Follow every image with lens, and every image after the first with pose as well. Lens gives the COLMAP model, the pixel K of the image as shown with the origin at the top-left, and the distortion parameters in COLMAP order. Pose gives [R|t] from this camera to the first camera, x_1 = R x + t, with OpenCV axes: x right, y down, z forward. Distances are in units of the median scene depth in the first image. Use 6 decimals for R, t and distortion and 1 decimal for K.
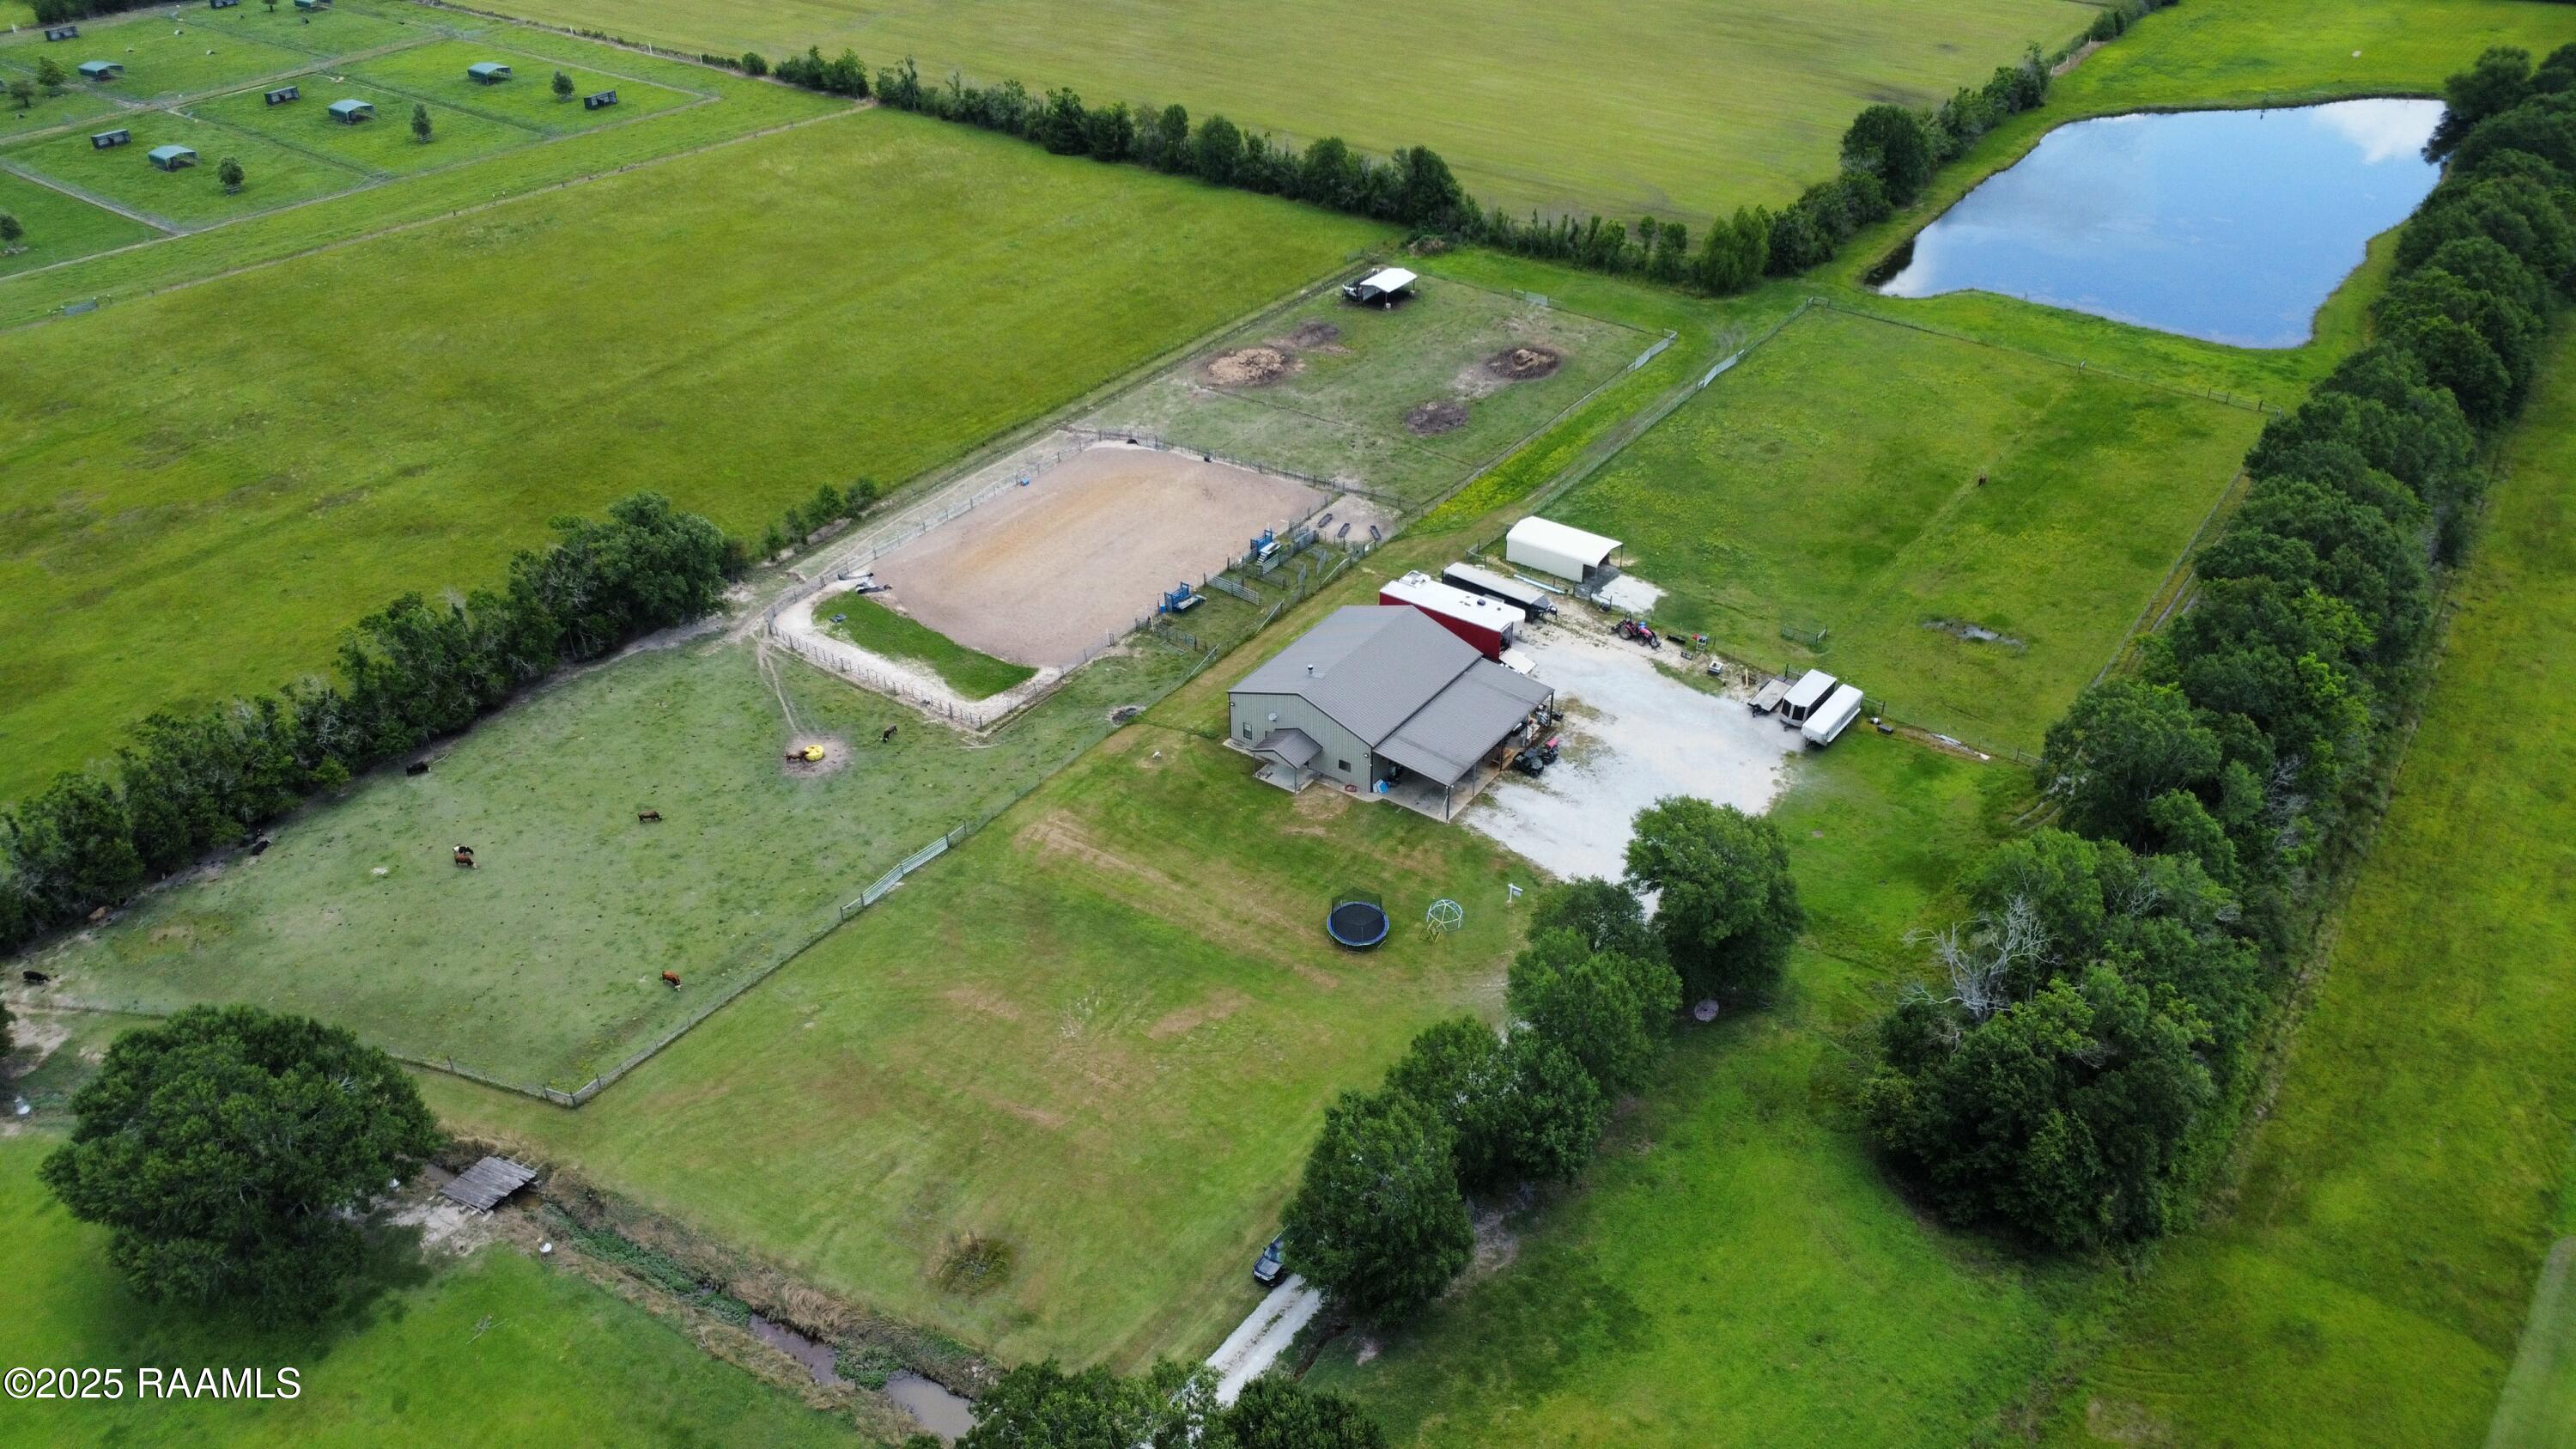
lens RADIAL K [[1883.3, 0, 1288.0], [0, 1883.3, 724.5], [0, 0, 1]] dist [-0.026690, -0.001497]
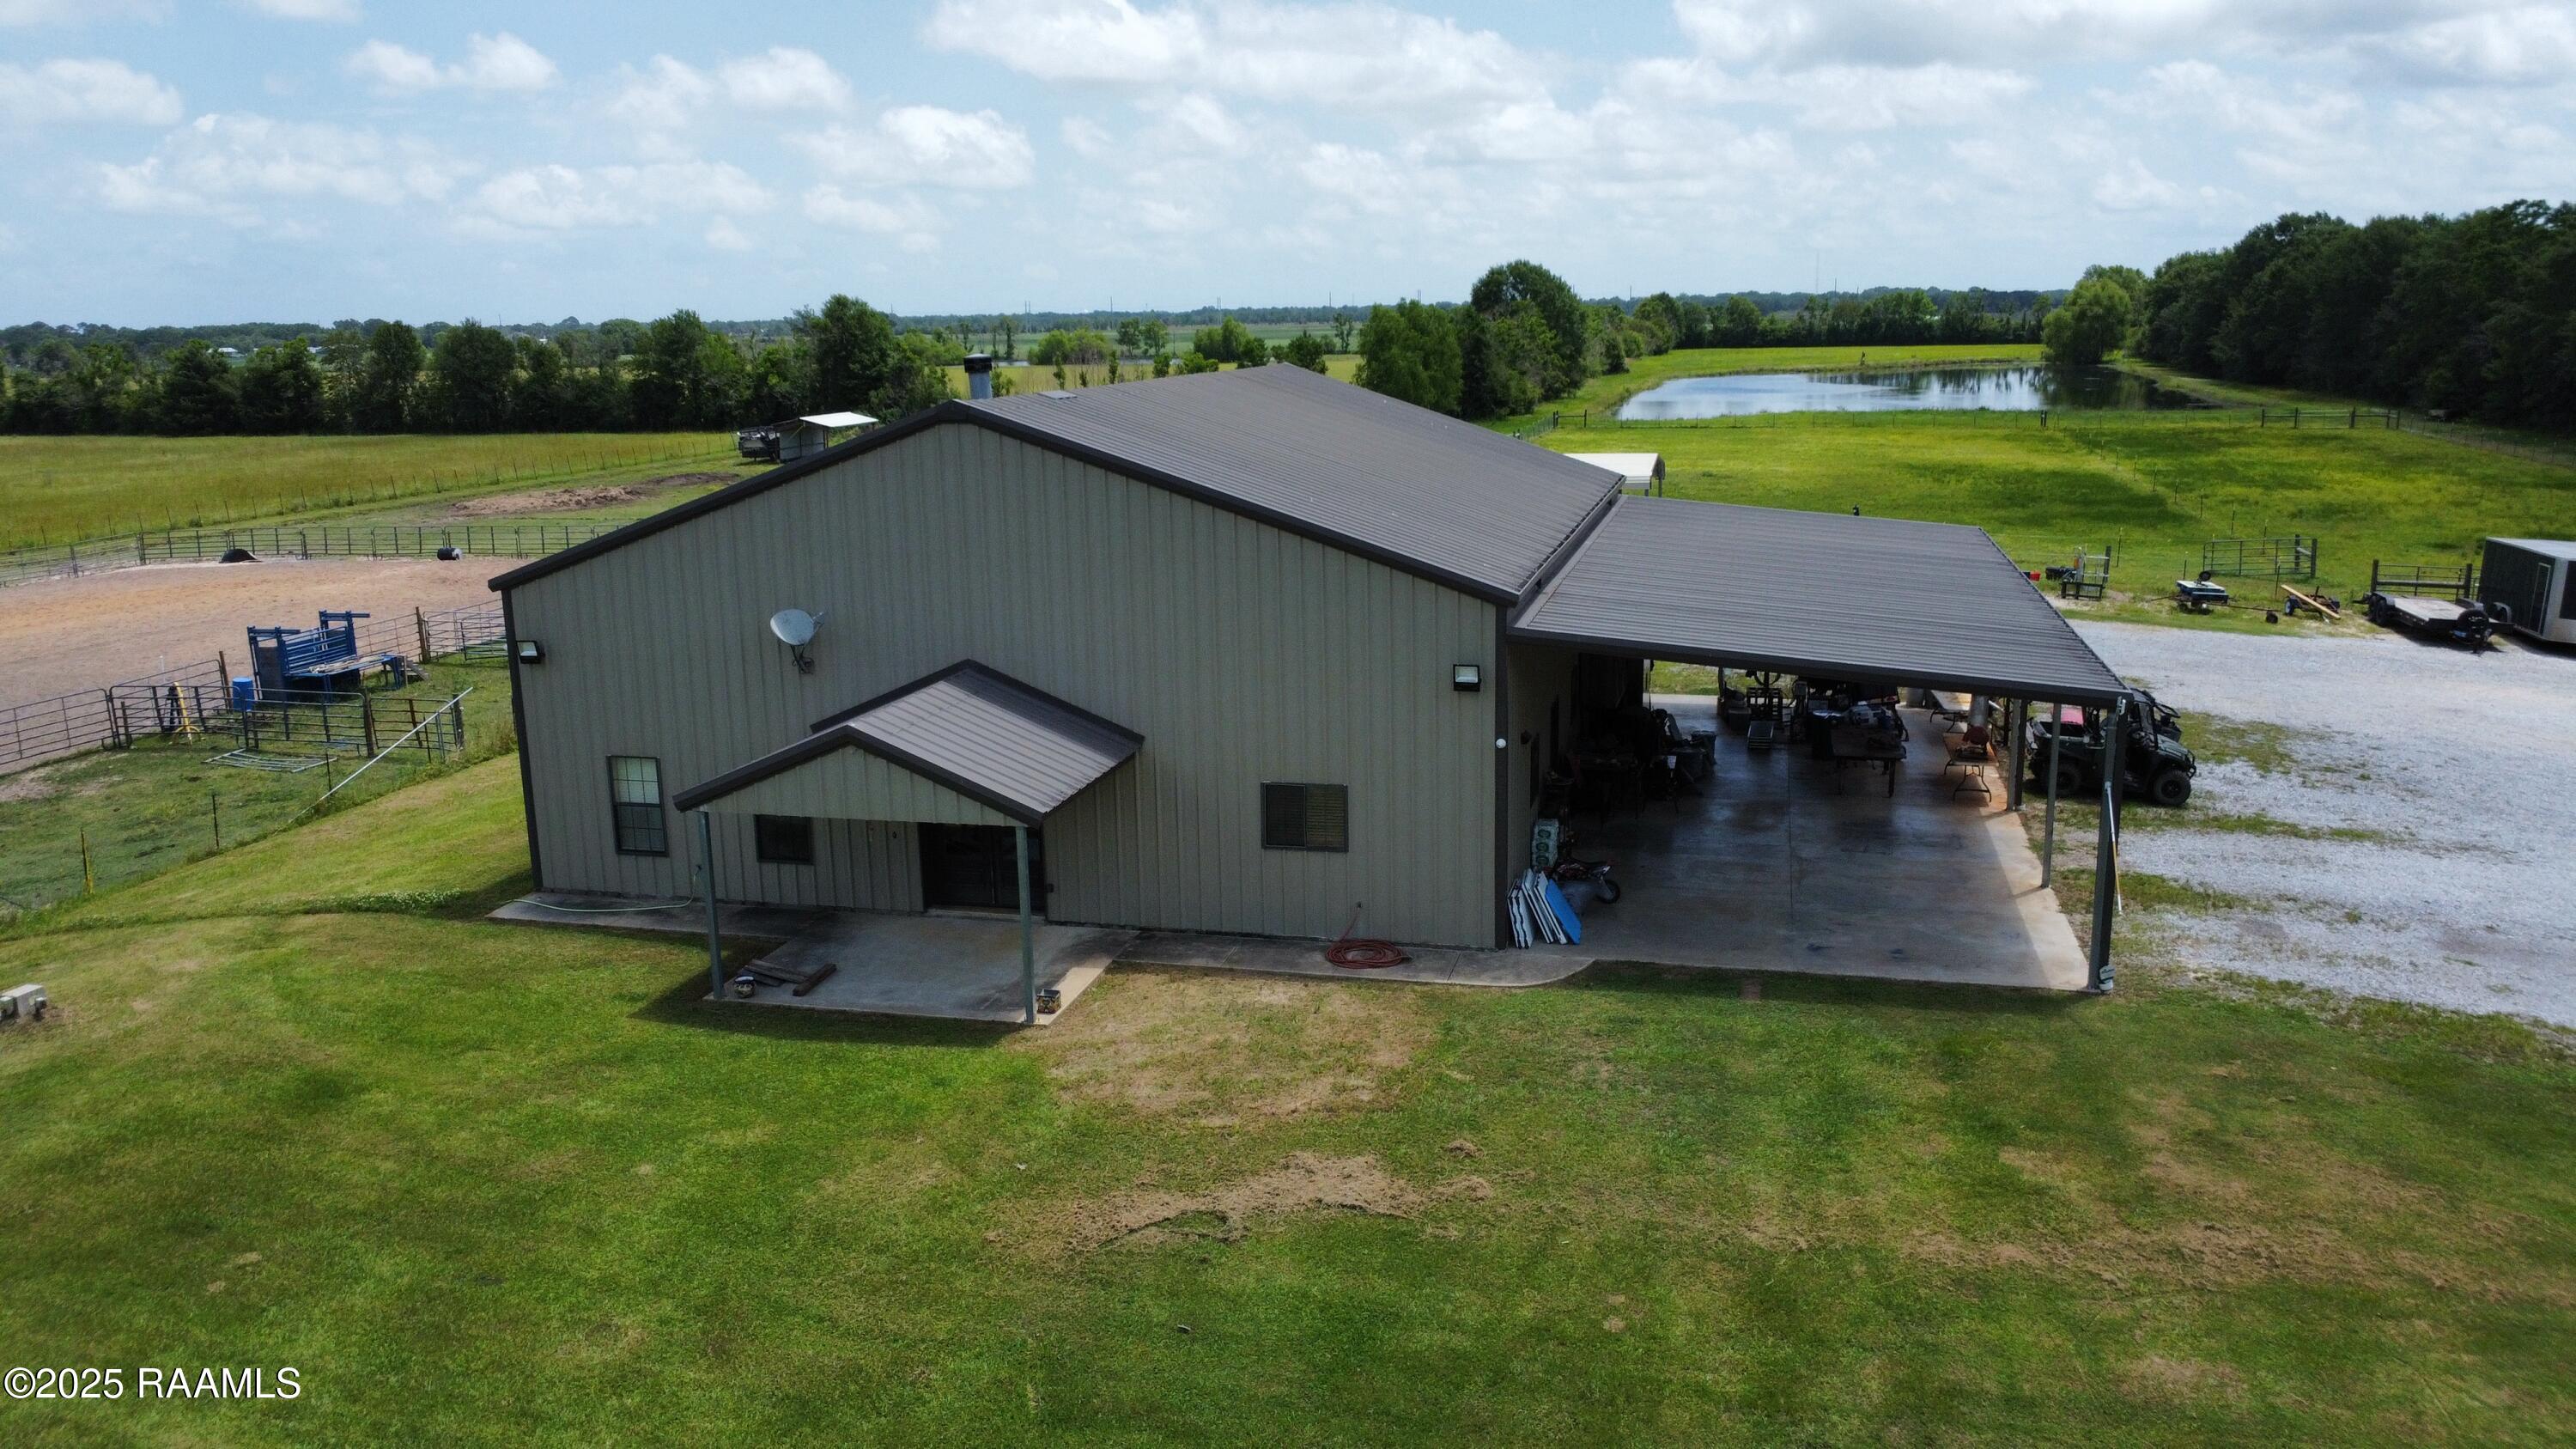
lens RADIAL K [[1883.7, 0, 1287.0], [0, 1883.7, 694.6], [0, 0, 1]] dist [-0.029354, -0.010263]
pose [[0.932989, -0.078387, 0.351265, -0.021709], [0.206726, 0.915649, -0.344748, 0.055144], [-0.294612, 0.394262, 0.870495, 0.705744]]
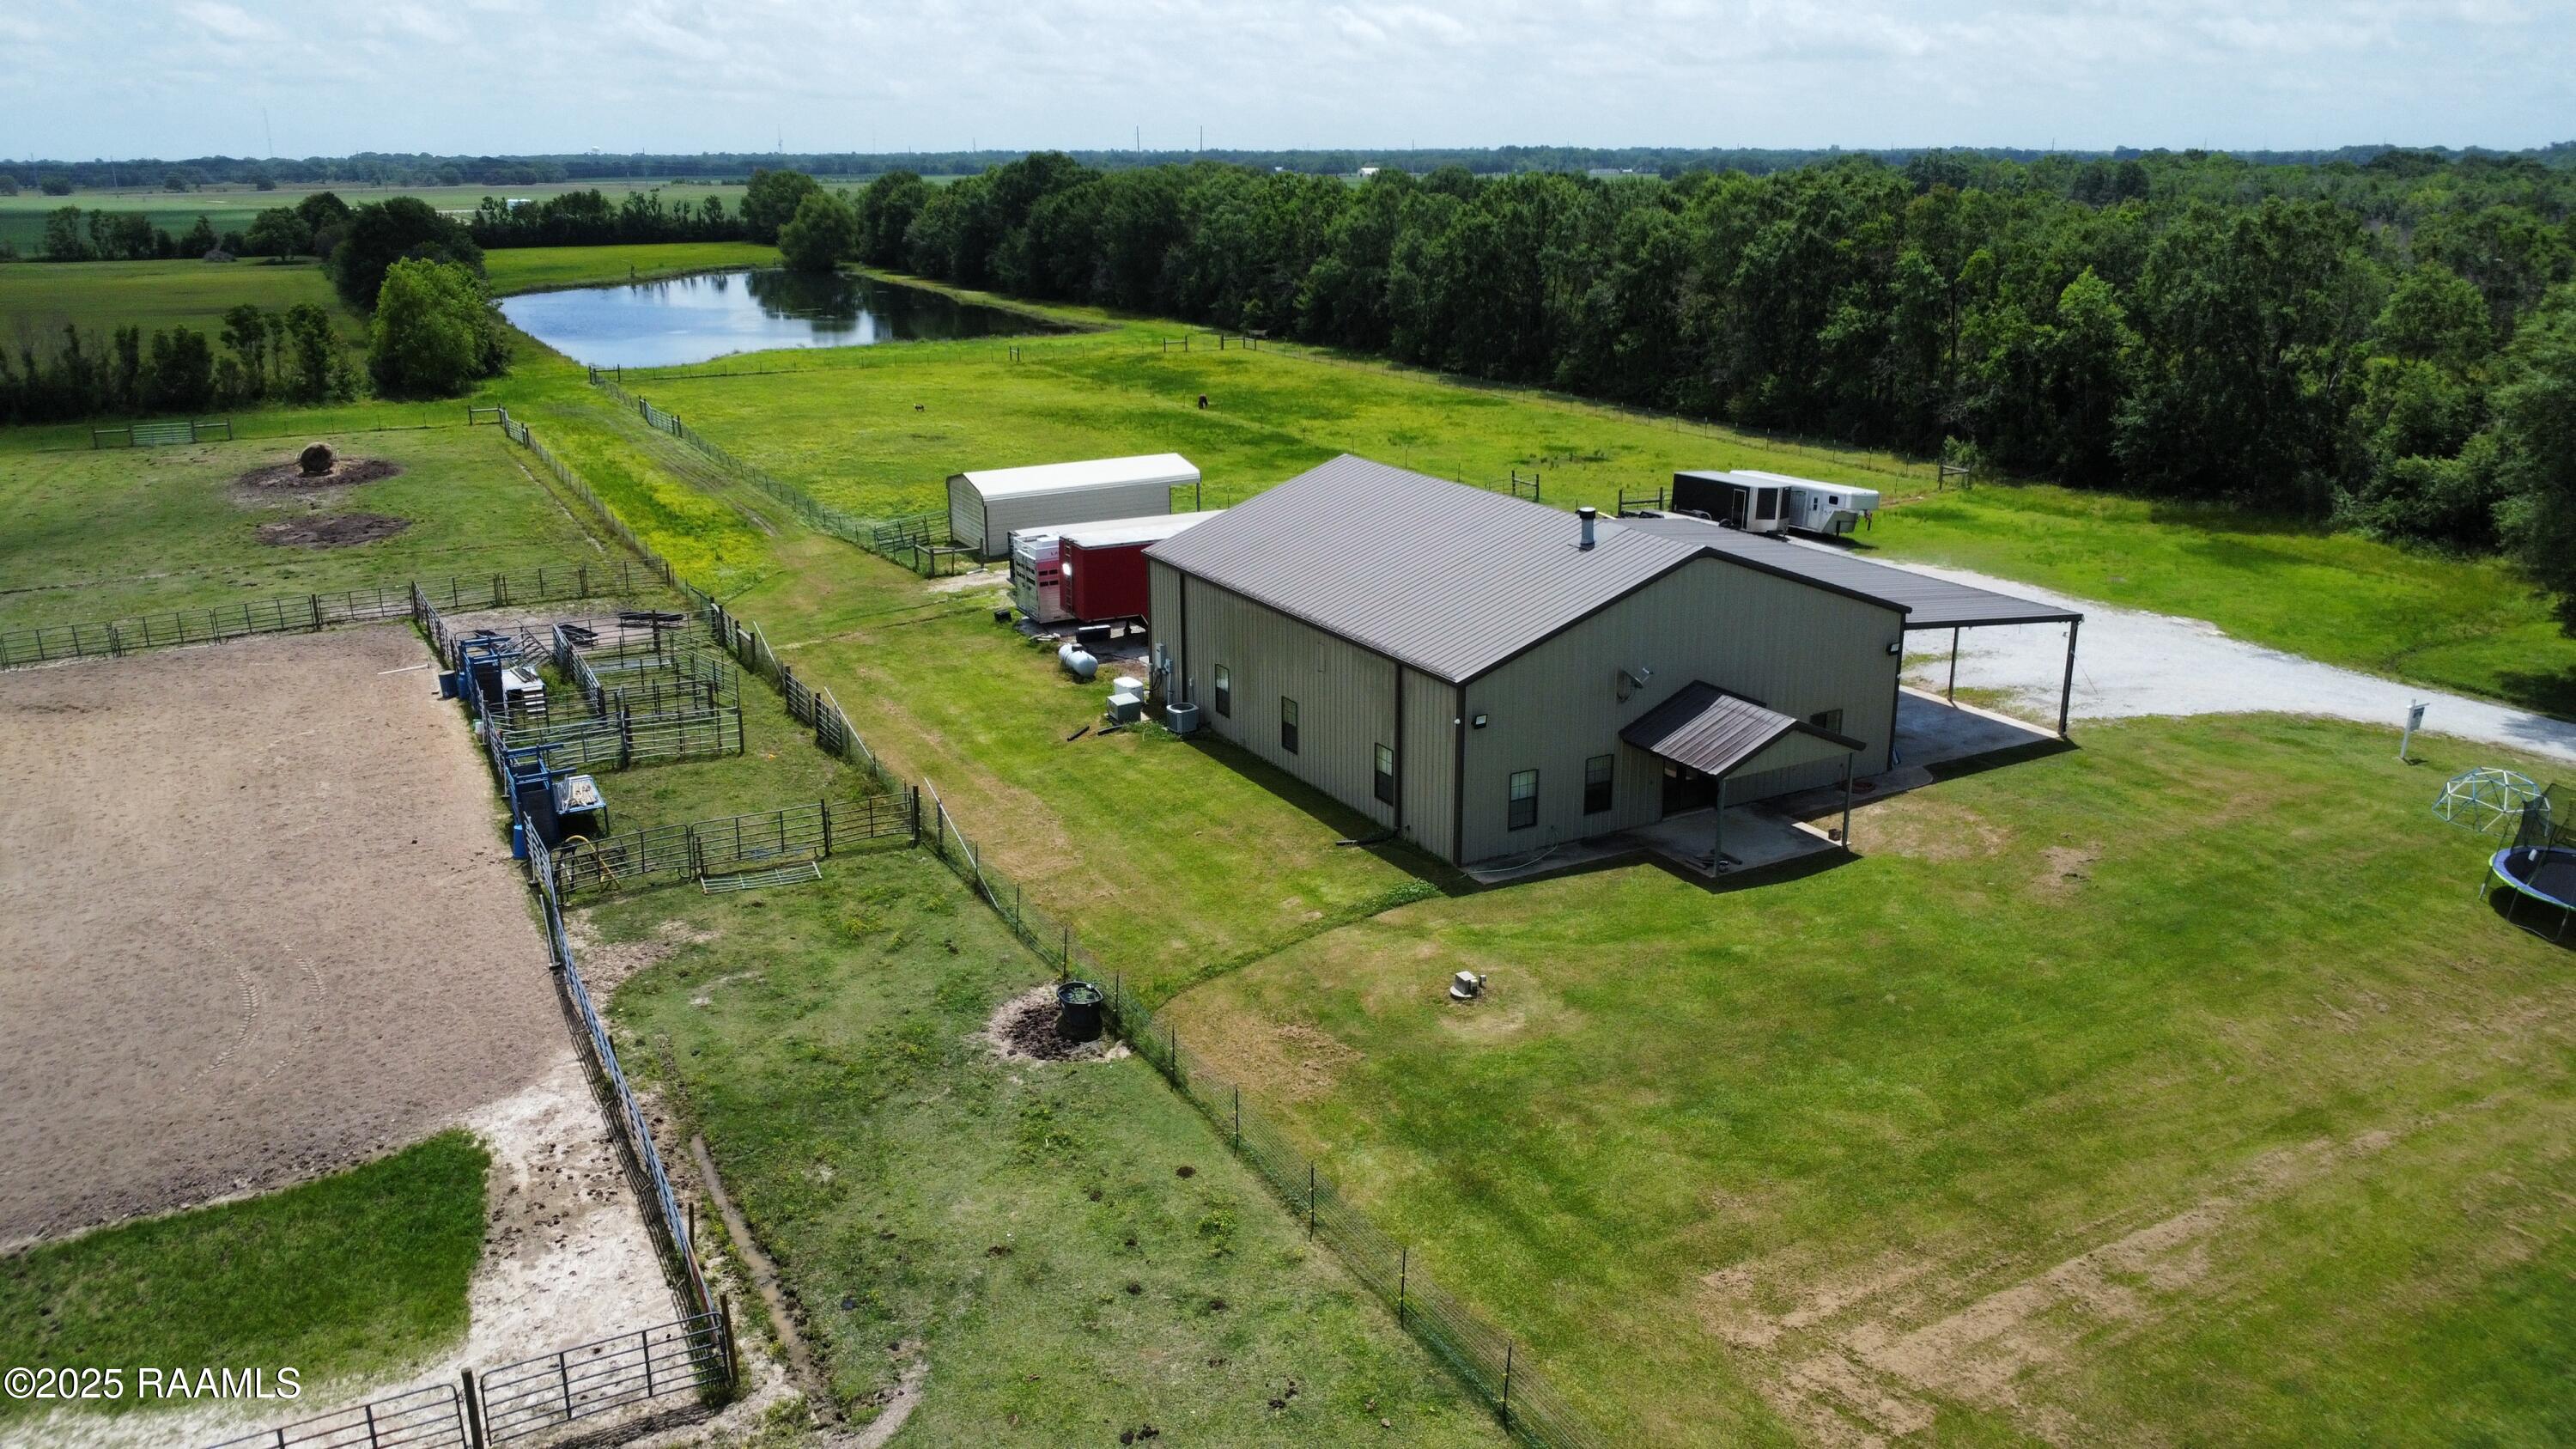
lens RADIAL K [[1883.3, 0, 1288.0], [0, 1883.3, 724.5], [0, 0, 1]] dist [-0.026690, -0.001497]
pose [[0.427972, -0.252570, 0.867784, -0.239527], [0.498388, 0.866930, 0.006527, -0.022149], [-0.753956, 0.429699, 0.496900, 0.747467]]
